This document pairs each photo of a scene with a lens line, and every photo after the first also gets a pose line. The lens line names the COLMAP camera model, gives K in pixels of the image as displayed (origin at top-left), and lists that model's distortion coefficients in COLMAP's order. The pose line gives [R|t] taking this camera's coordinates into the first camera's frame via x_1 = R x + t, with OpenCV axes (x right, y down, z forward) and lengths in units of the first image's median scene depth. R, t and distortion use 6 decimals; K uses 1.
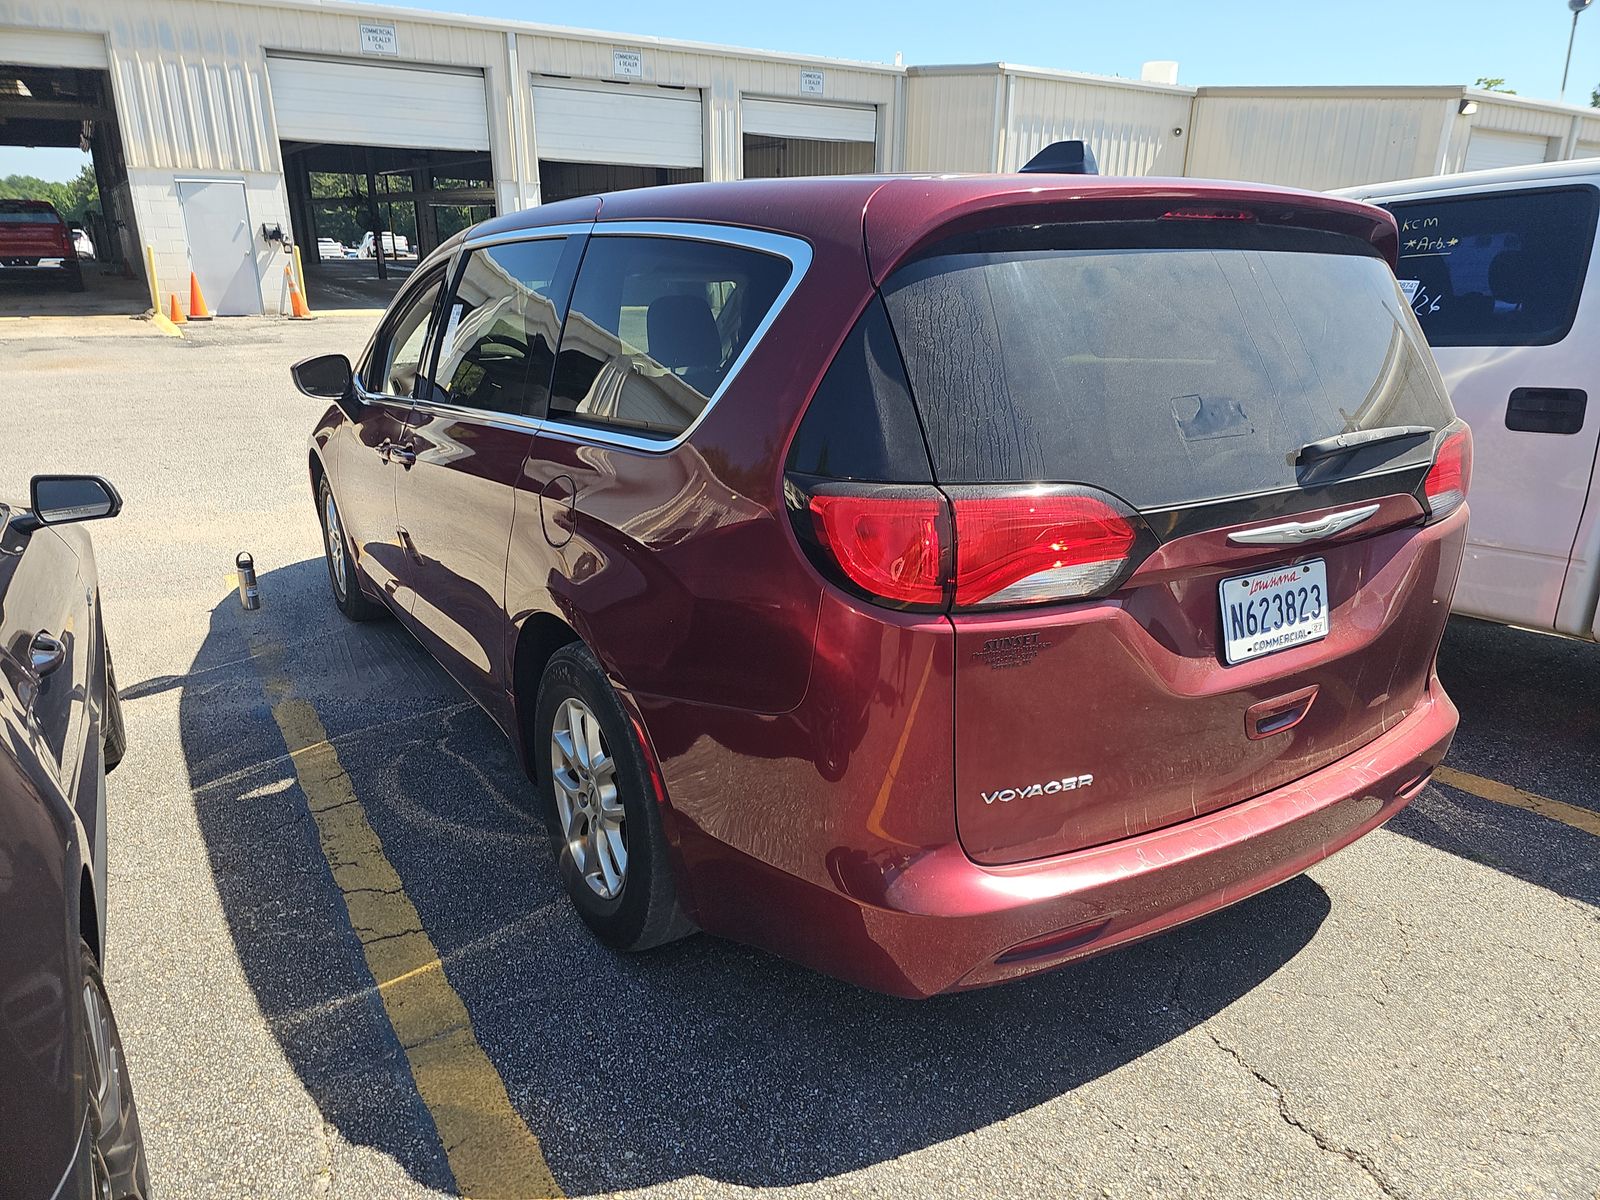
lens RADIAL K [[1050.5, 0, 785.0], [0, 1050.5, 609.1], [0, 0, 1]] dist [0.055100, -0.050376]
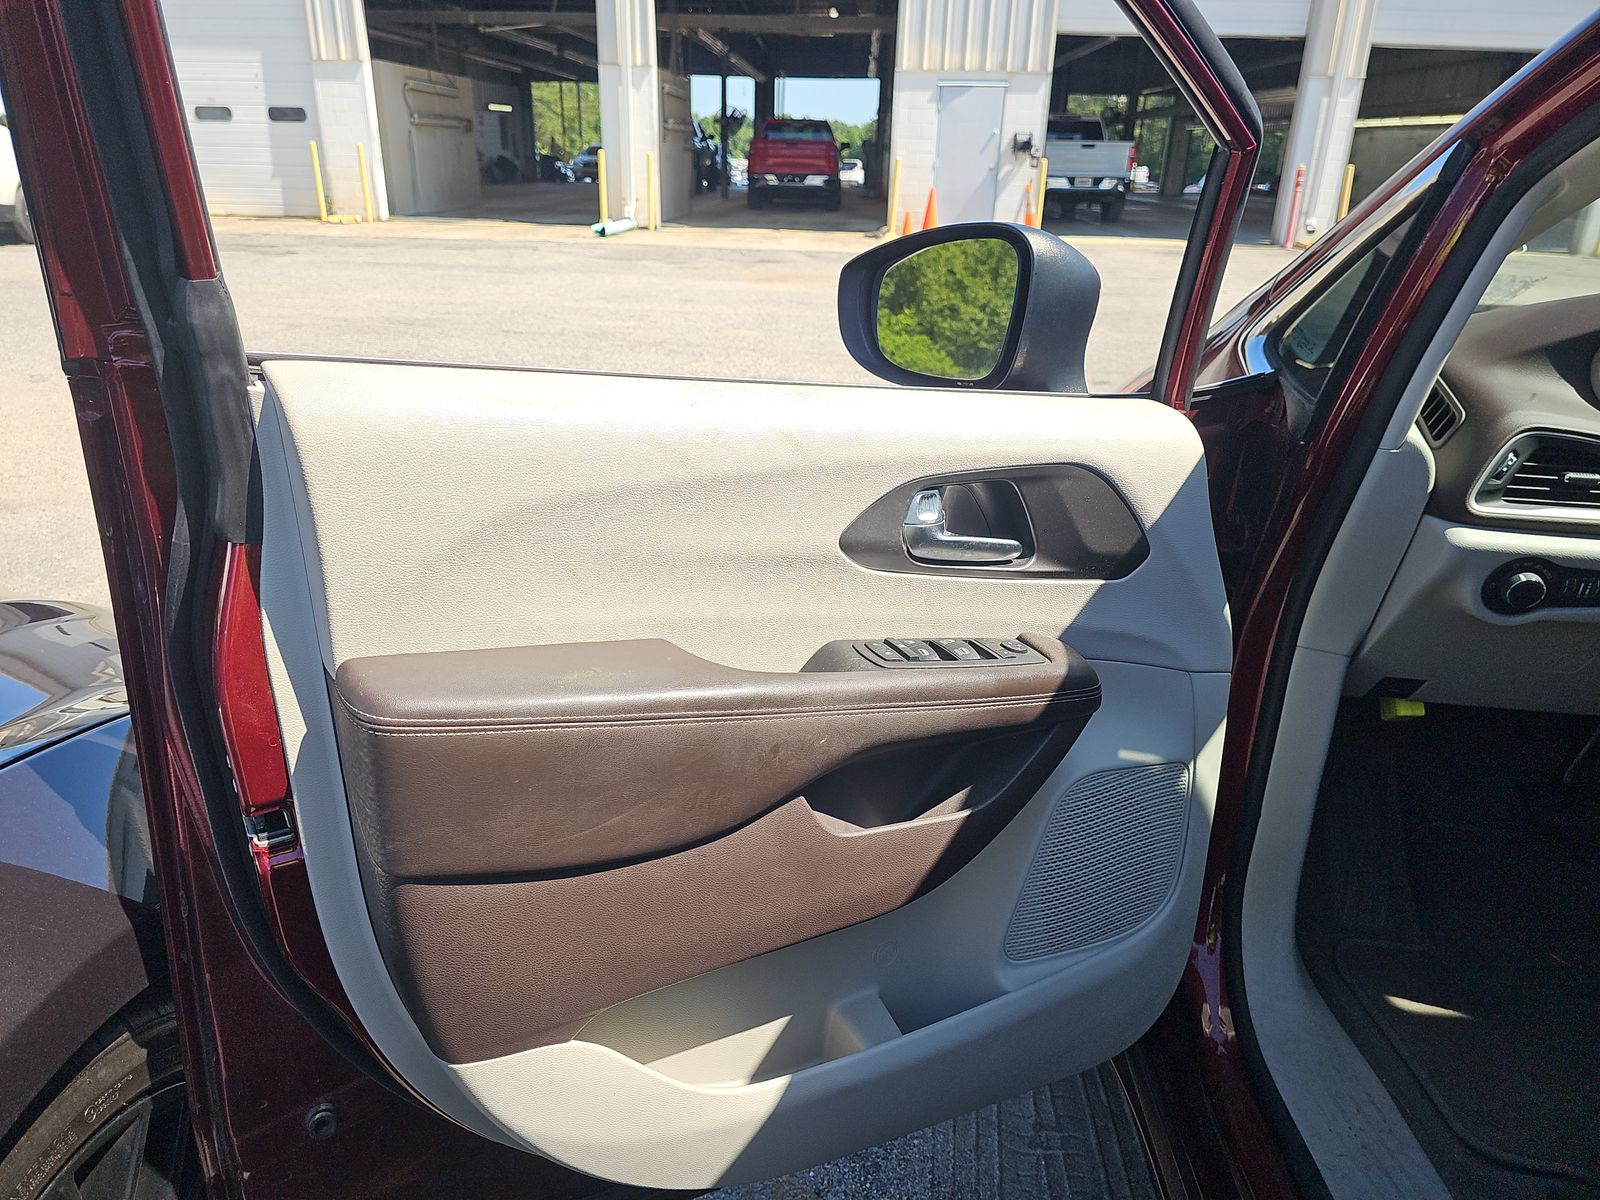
lens RADIAL K [[1050.5, 0, 793.8], [0, 1050.5, 612.0], [0, 0, 1]] dist [0.055100, -0.050376]
pose [[0.813835, 0.234421, -0.531713, -0.081905], [-0.206217, 0.971973, 0.112890, -0.039013], [0.543274, 0.017775, 0.839367, 0.175593]]
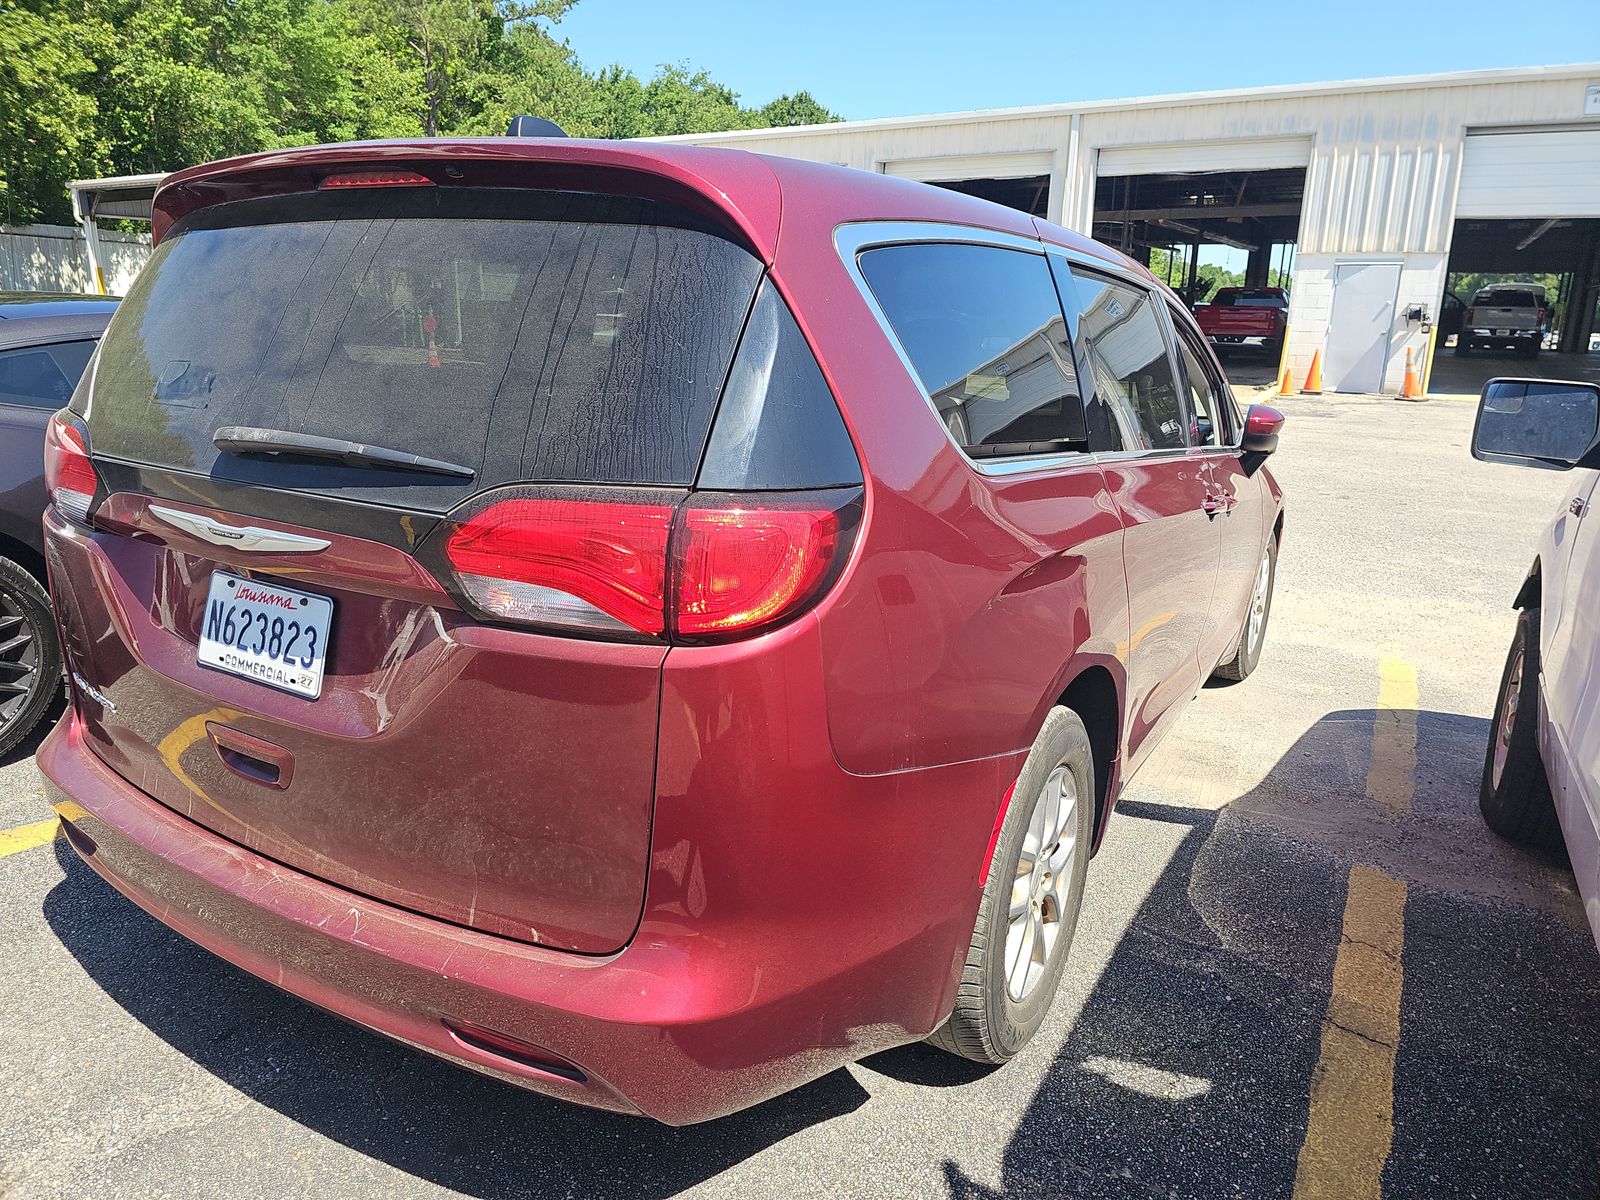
lens RADIAL K [[1050.5, 0, 795.5], [0, 1050.5, 585.1], [0, 0, 1]] dist [0.055100, -0.050376]
pose [[0.463266, 0.225831, -0.856963, 0.151450], [-0.309458, 0.947340, 0.082358, -0.025928], [0.830434, 0.227040, 0.508755, 0.100805]]
